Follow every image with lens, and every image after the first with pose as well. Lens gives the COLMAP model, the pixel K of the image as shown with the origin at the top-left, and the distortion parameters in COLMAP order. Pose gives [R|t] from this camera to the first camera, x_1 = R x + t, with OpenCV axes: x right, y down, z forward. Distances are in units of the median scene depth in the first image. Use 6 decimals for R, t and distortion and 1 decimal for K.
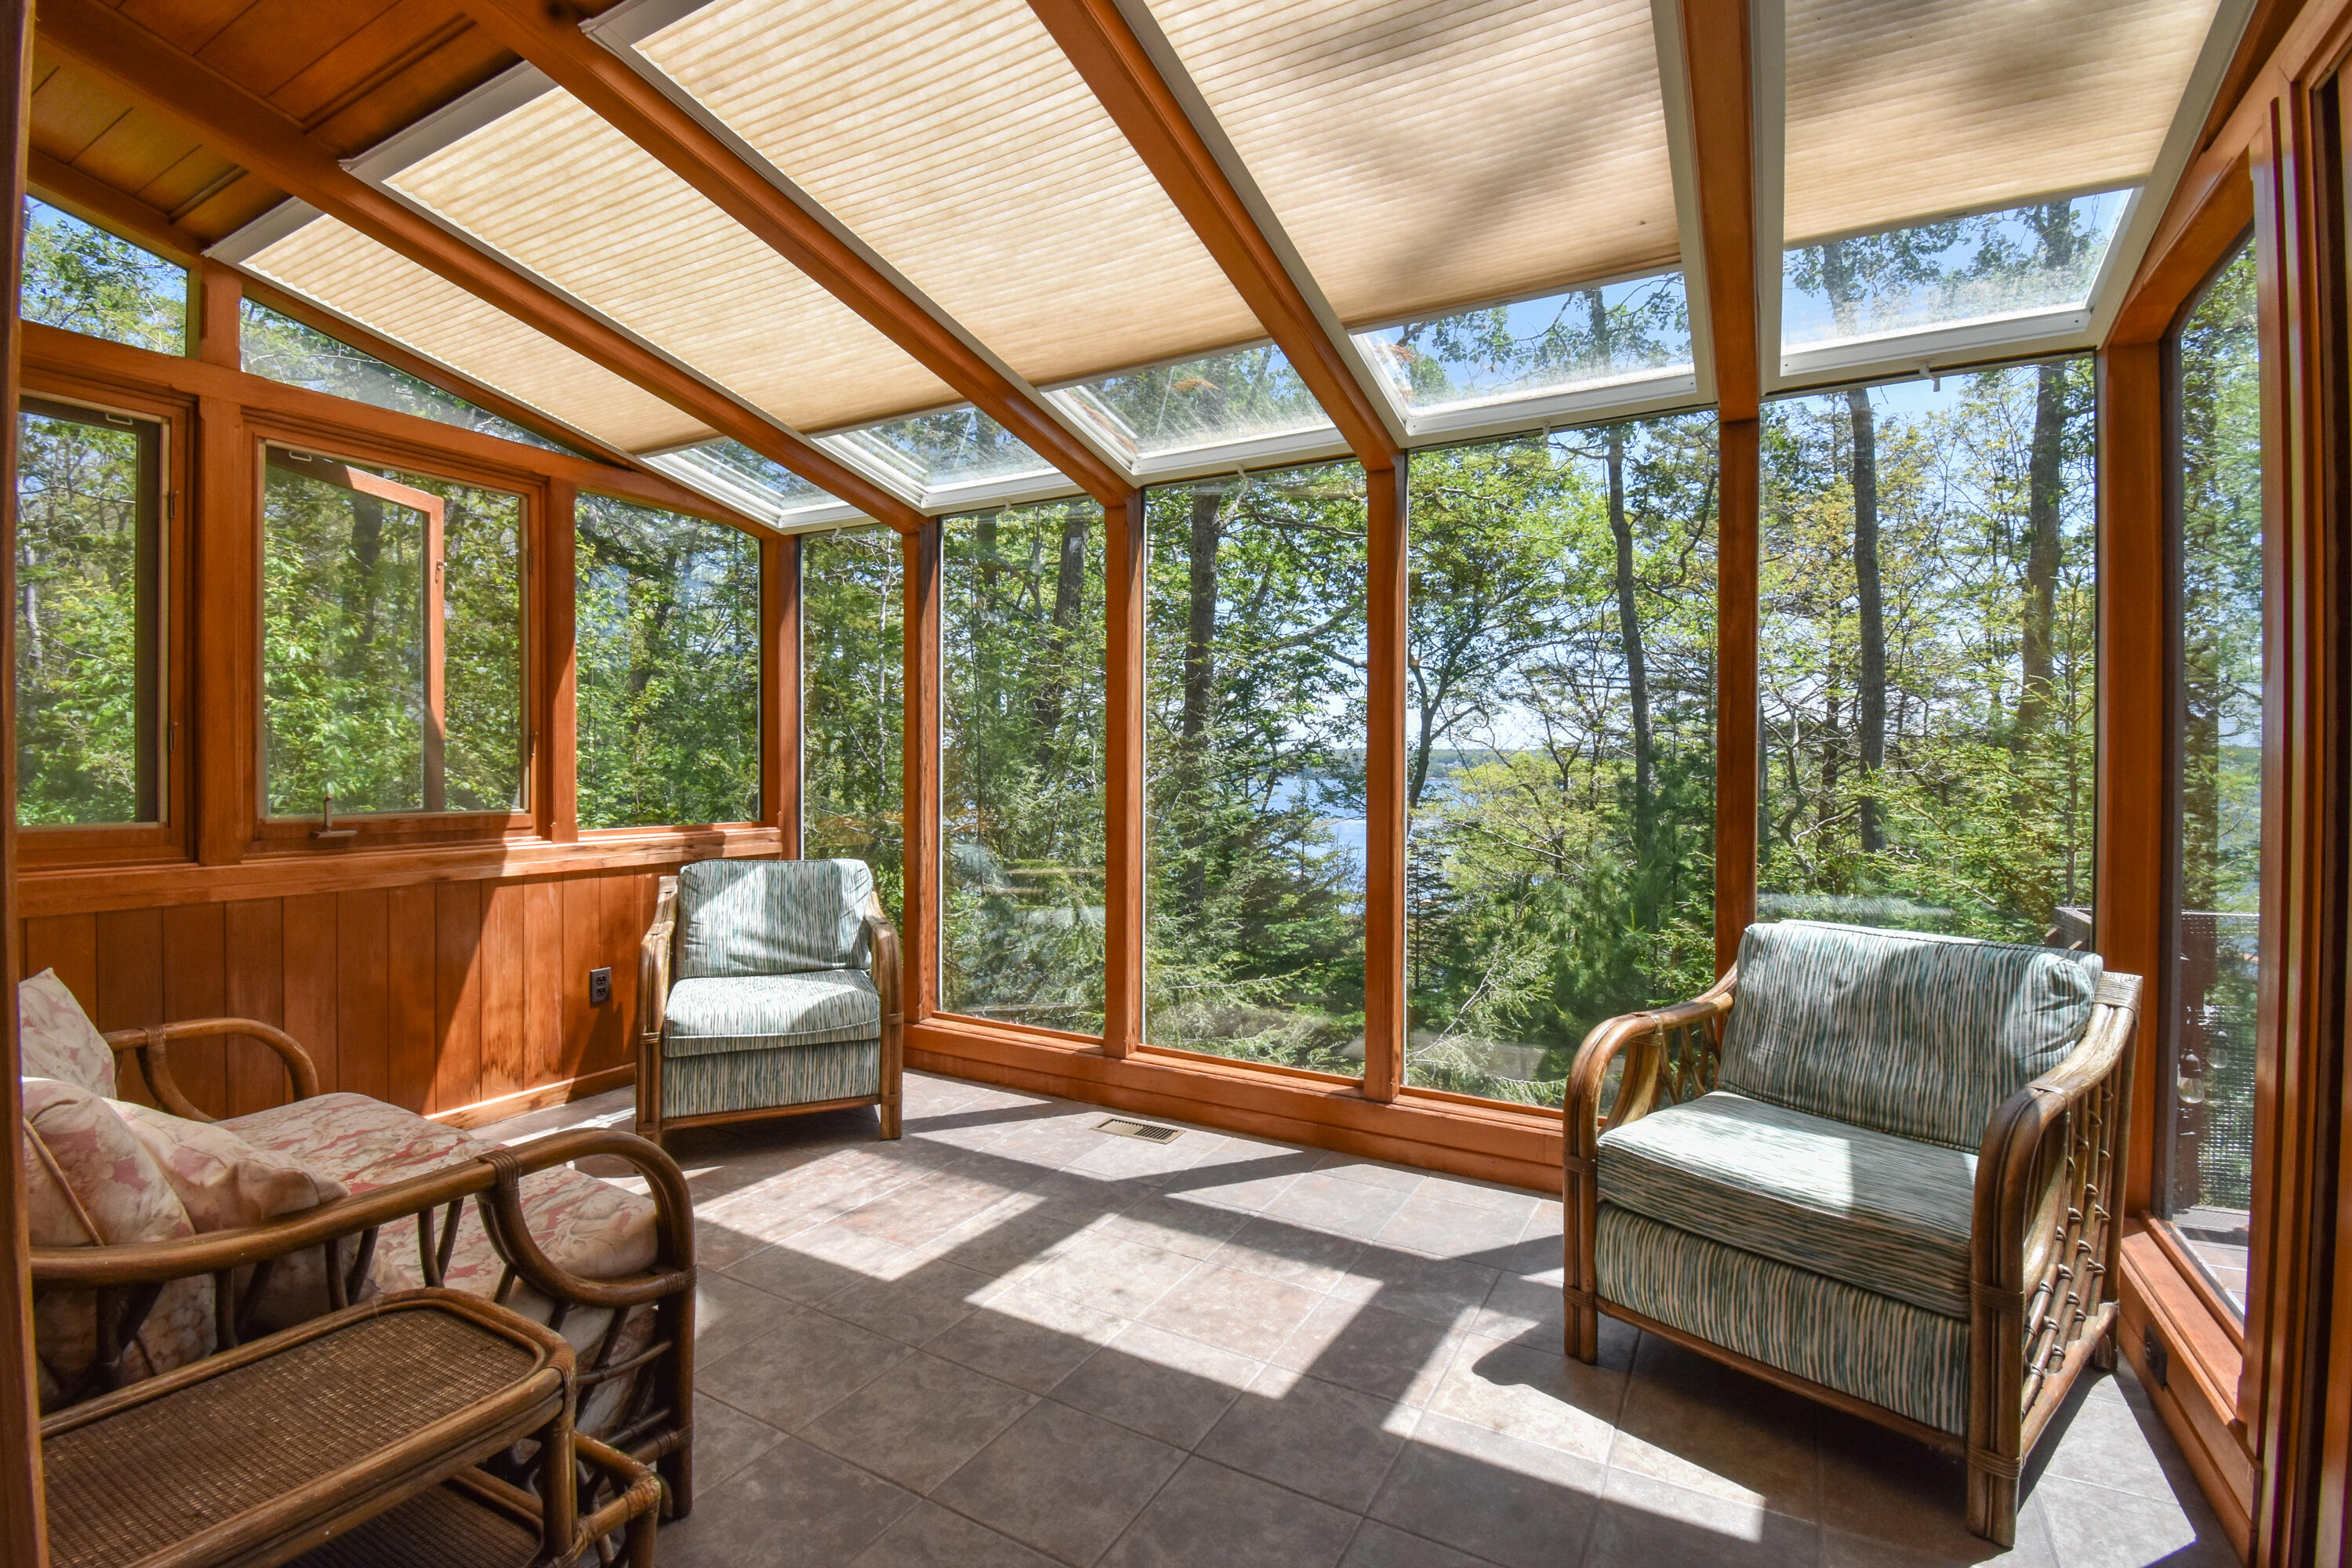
lens RADIAL K [[1058.9, 0, 1178.2], [0, 1058.9, 768.6], [0, 0, 1]] dist [0.019988, -0.025871]
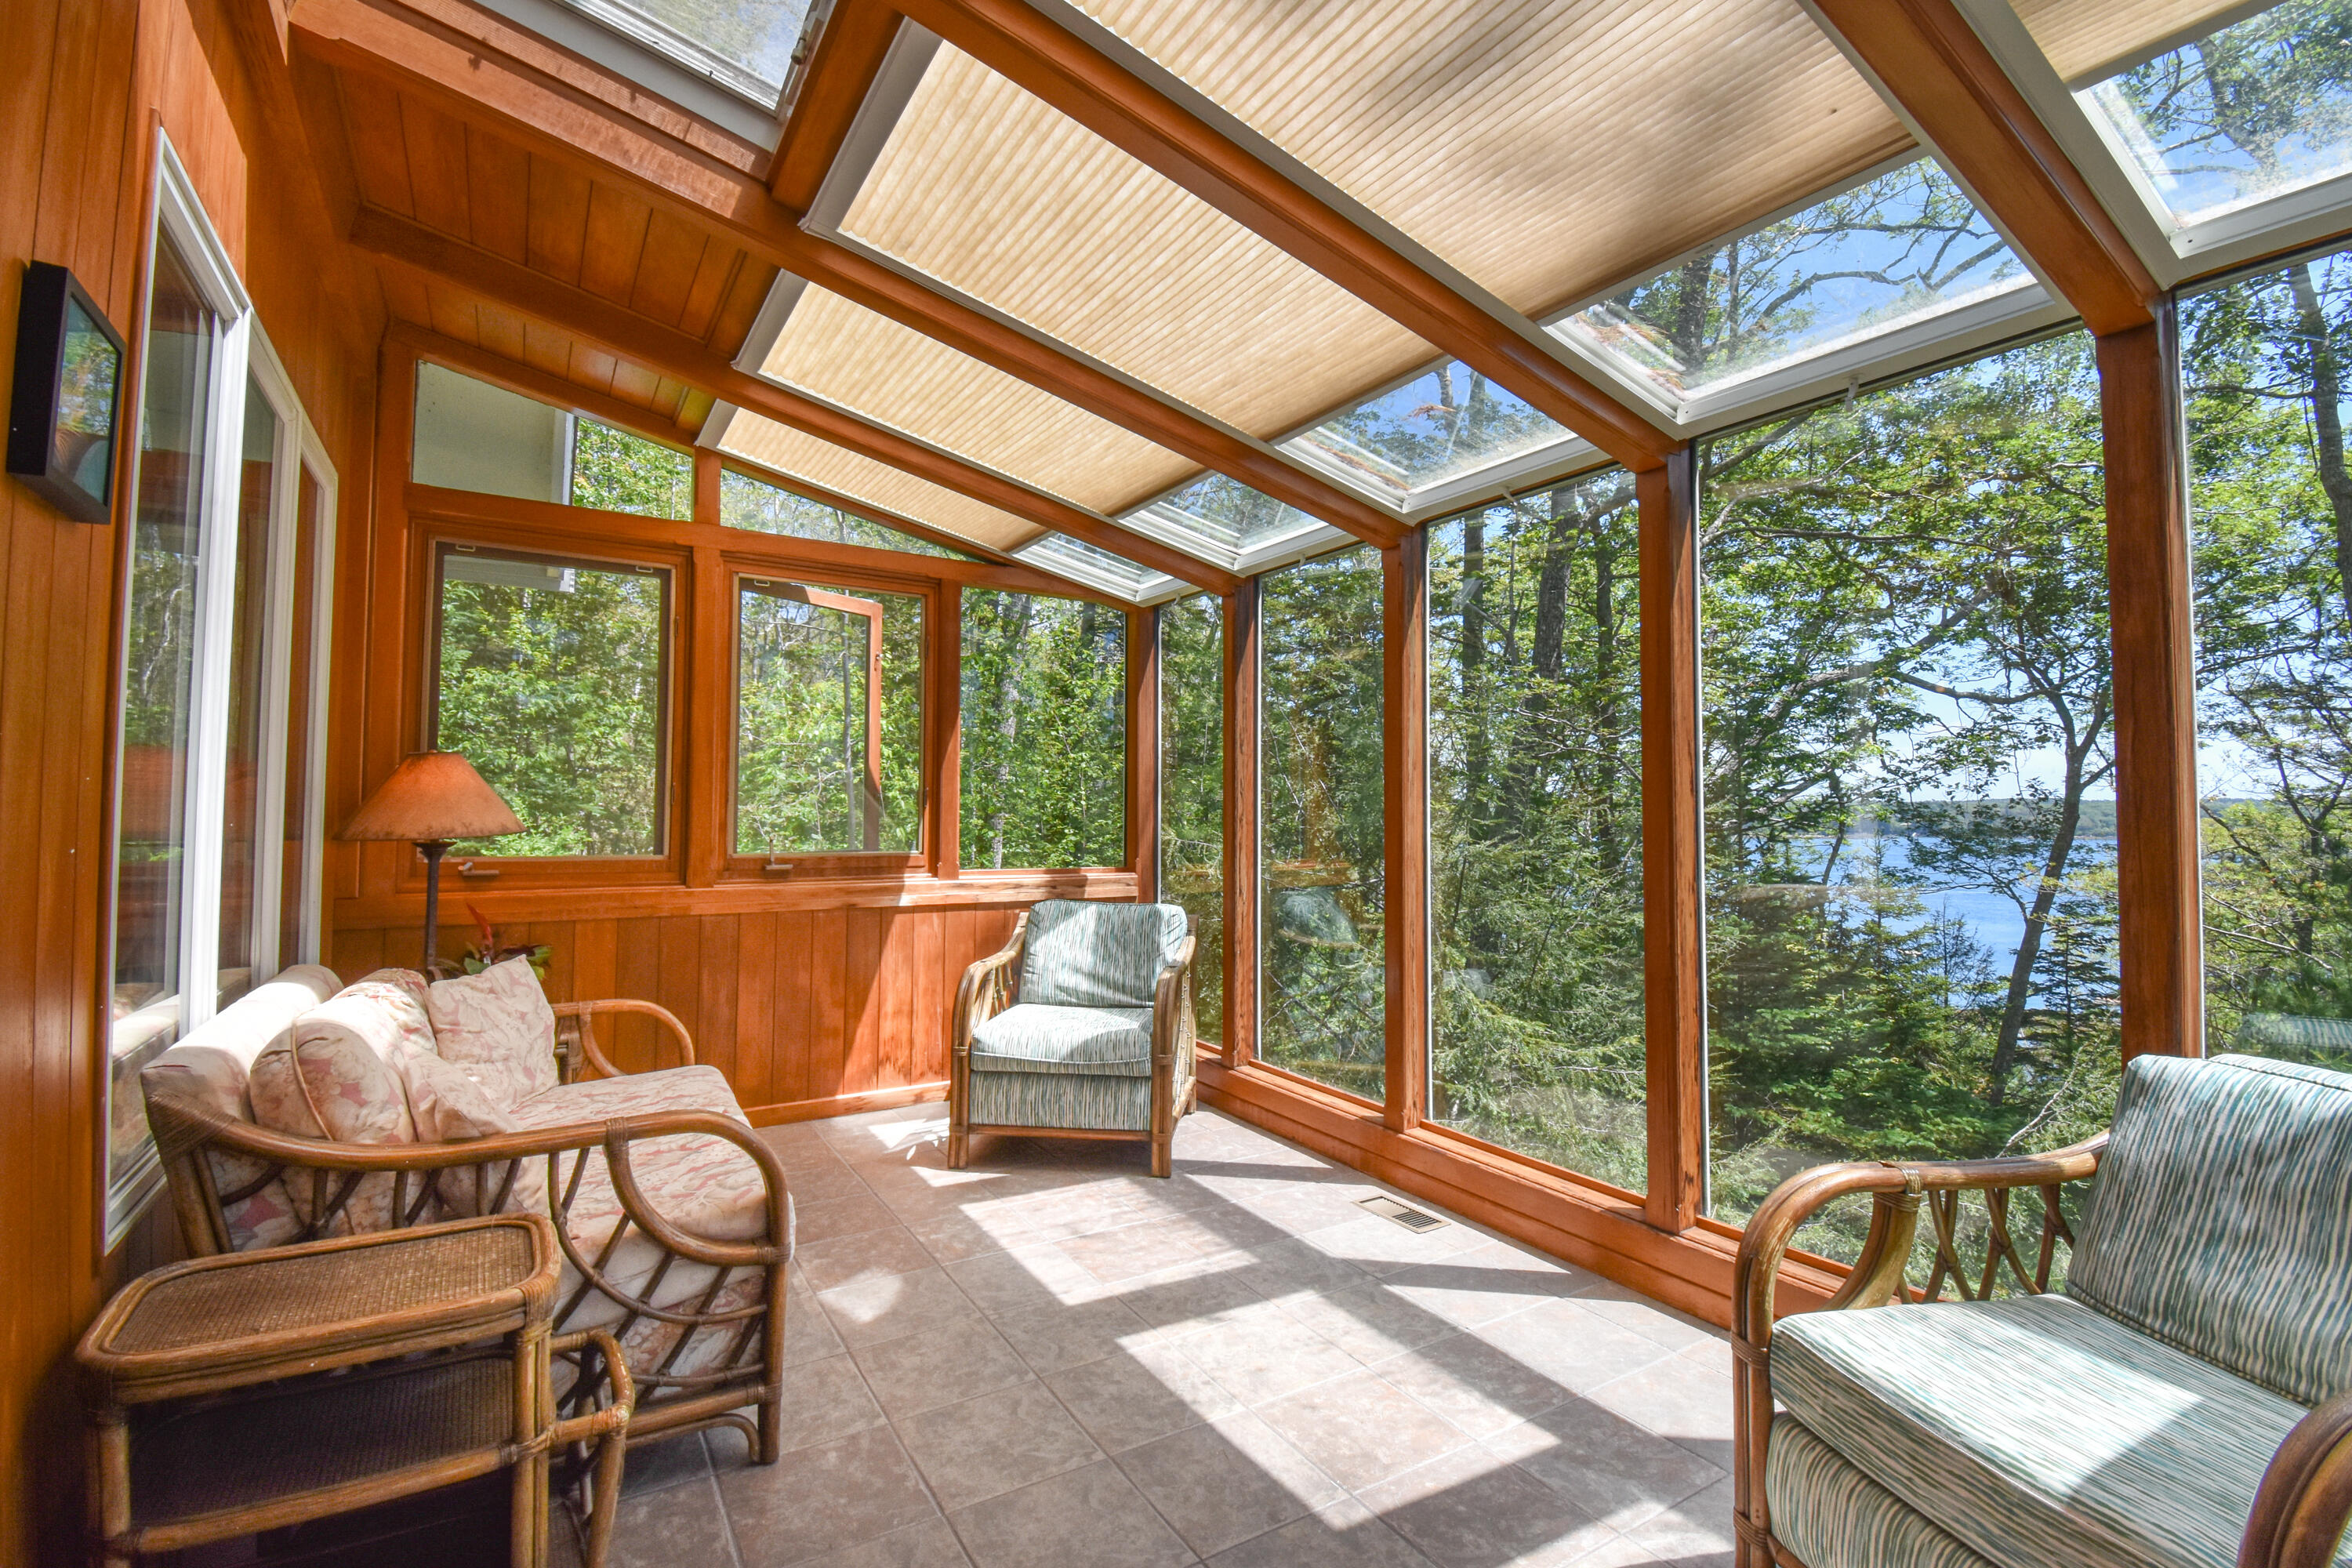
lens RADIAL K [[1058.9, 0, 1178.2], [0, 1058.9, 768.6], [0, 0, 1]] dist [0.019988, -0.025871]
pose [[0.877323, -0.017405, -0.479585, 0.256945], [-0.005992, 0.998867, -0.047211, -0.000829], [0.479863, 0.044293, 0.876225, 0.084167]]
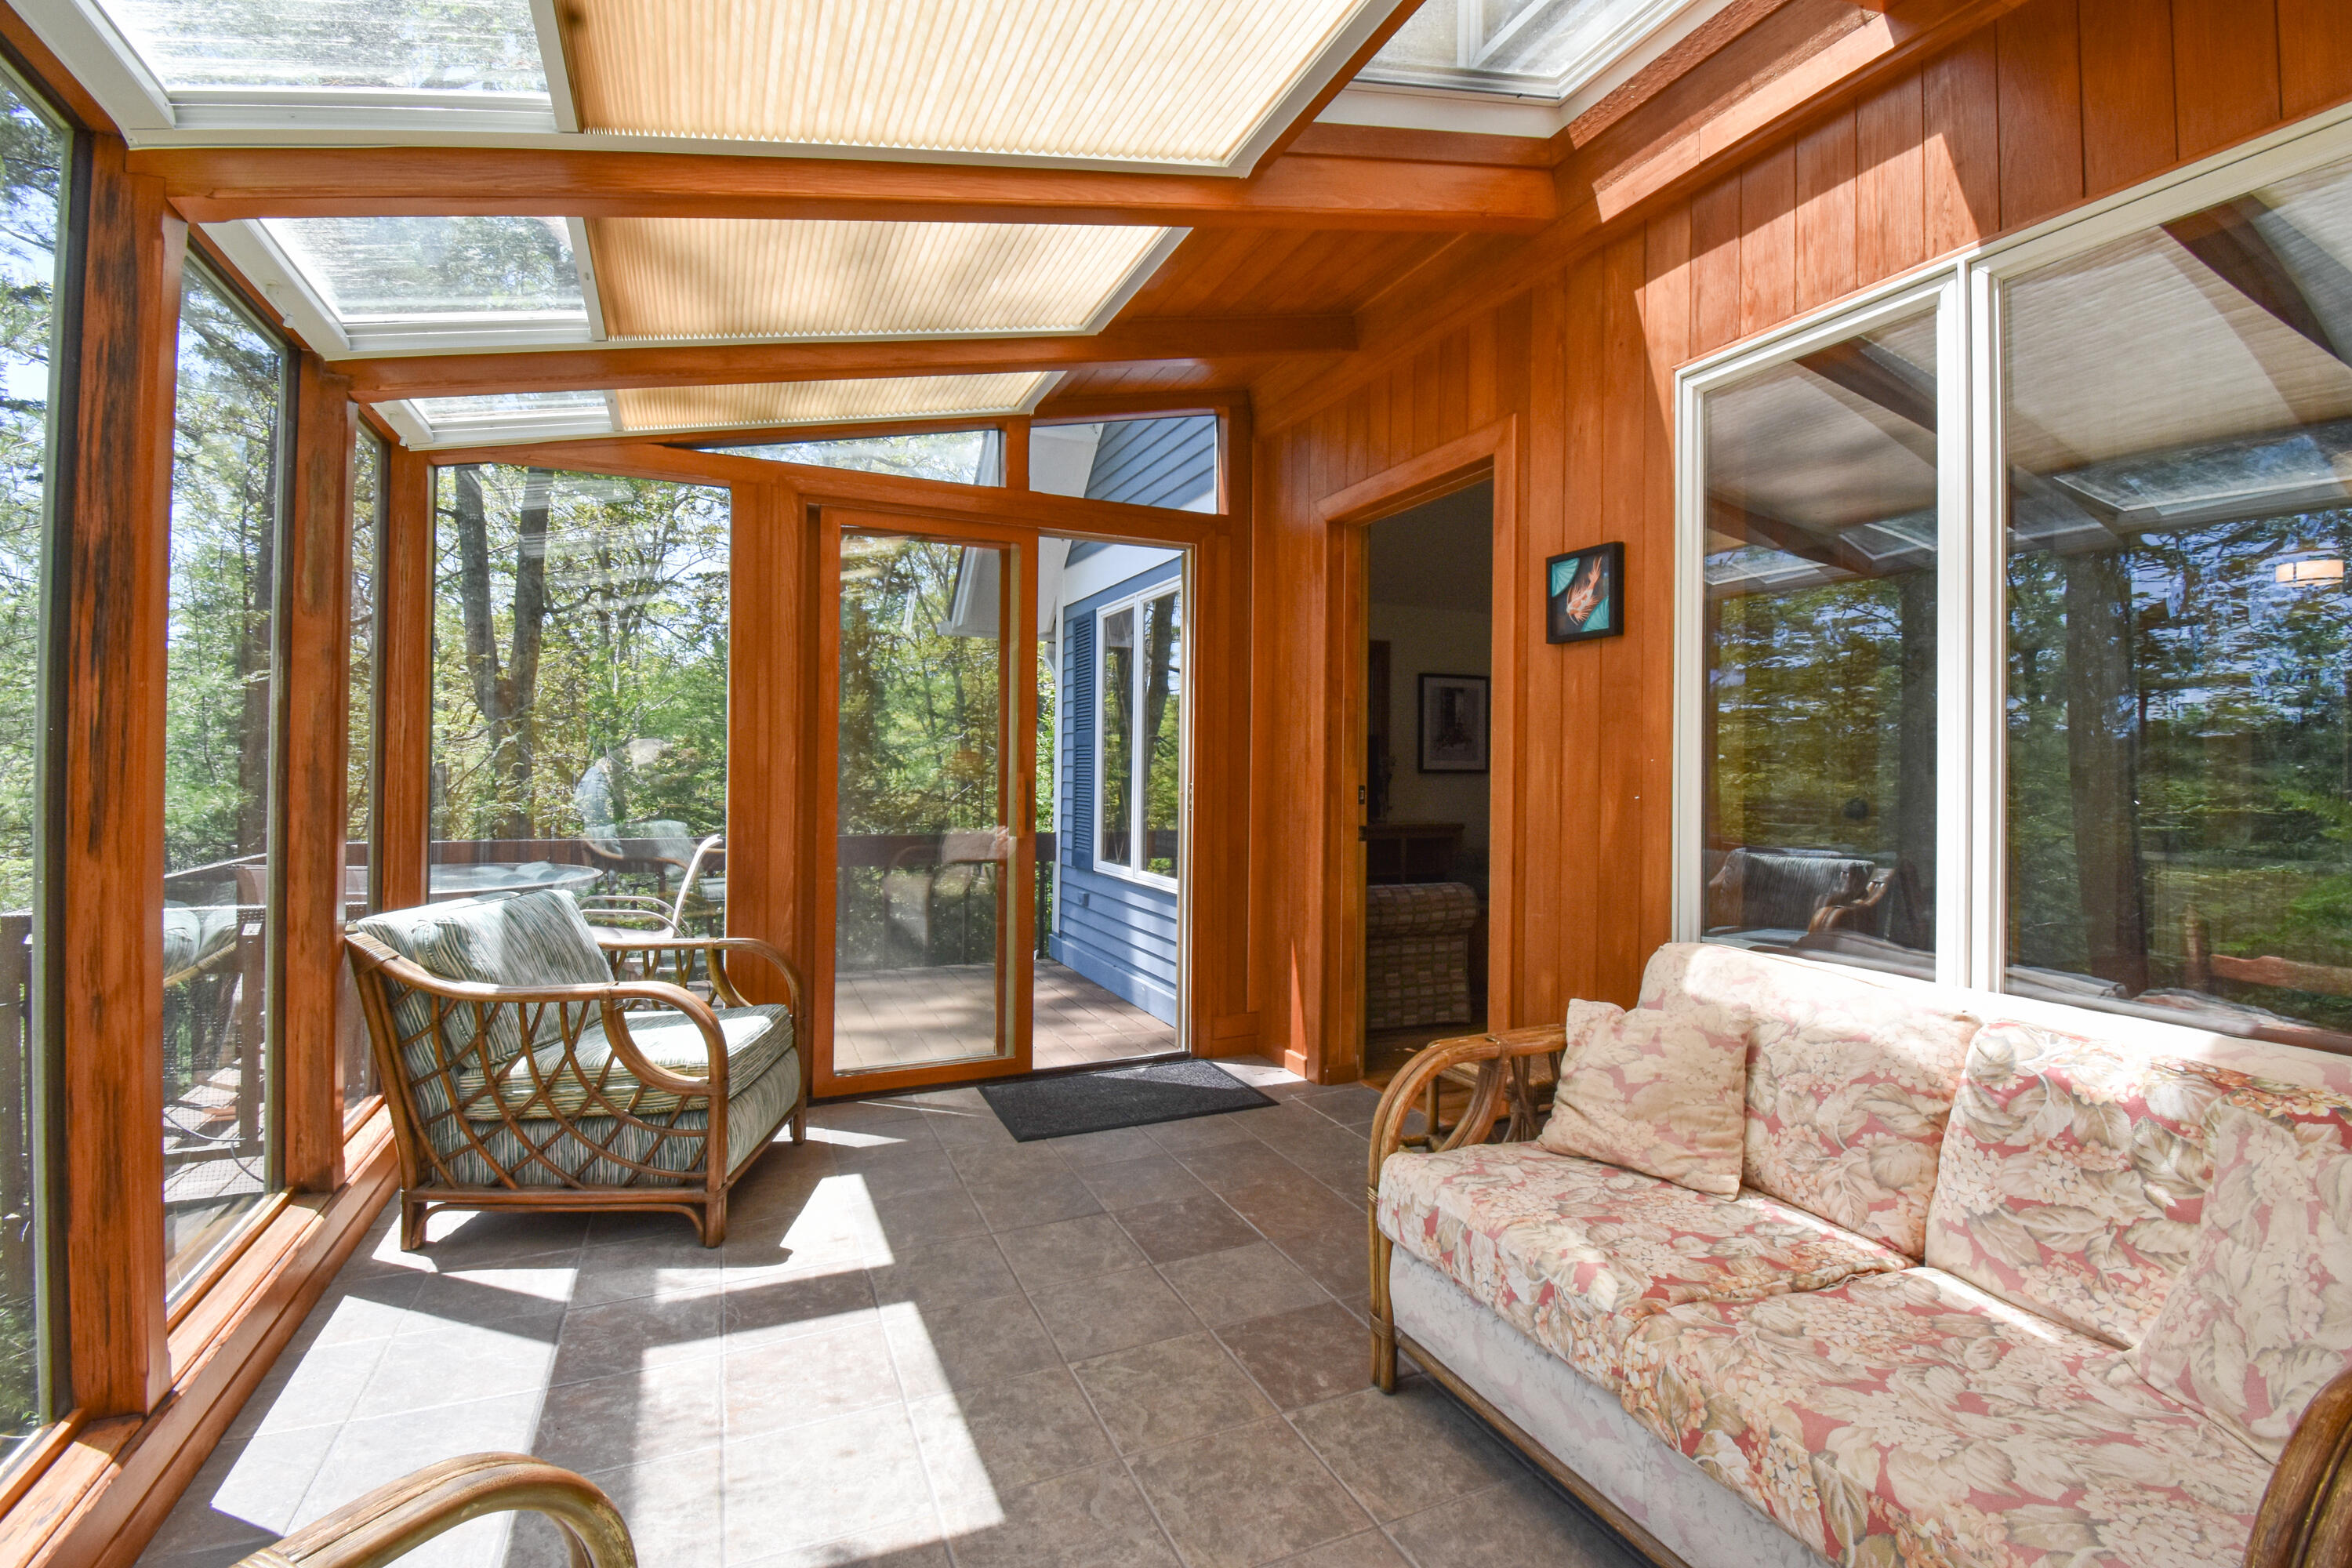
lens RADIAL K [[1058.9, 0, 1178.2], [0, 1058.9, 768.6], [0, 0, 1]] dist [0.019988, -0.025871]
pose [[-0.799627, -0.009495, 0.600422, -0.526212], [-0.009071, 0.999952, 0.003732, -0.005643], [-0.600428, -0.002462, -0.799675, 1.103919]]
